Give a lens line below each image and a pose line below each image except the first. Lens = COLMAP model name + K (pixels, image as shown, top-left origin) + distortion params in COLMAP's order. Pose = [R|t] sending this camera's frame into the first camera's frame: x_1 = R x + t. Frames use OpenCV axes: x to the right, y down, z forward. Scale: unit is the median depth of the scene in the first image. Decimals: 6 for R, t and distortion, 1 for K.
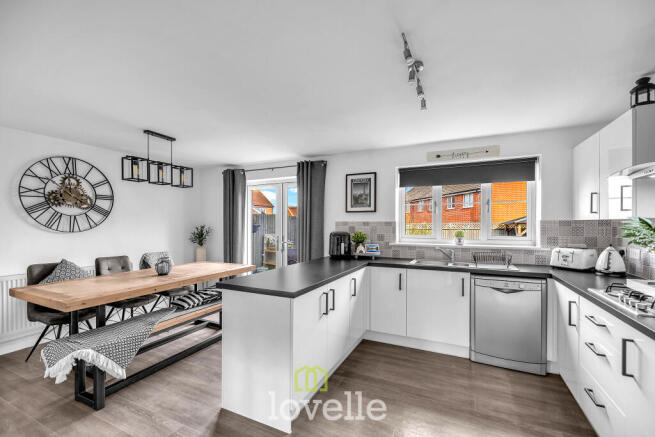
lens RADIAL K [[277.3, 0, 337.3], [0, 277.3, 225.9], [0, 0, 1]] dist [0.015081, 0.000363]
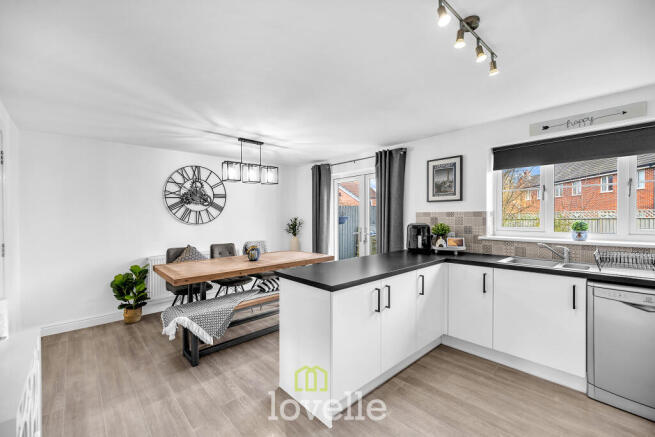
lens RADIAL K [[277.3, 0, 330.2], [0, 277.3, 217.7], [0, 0, 1]] dist [0.015081, 0.000363]
pose [[0.929568, -0.008966, -0.368541, 0.100169], [0.009786, 0.999952, 0.000357, -0.001687], [0.368521, -0.003938, 0.929611, 0.040628]]
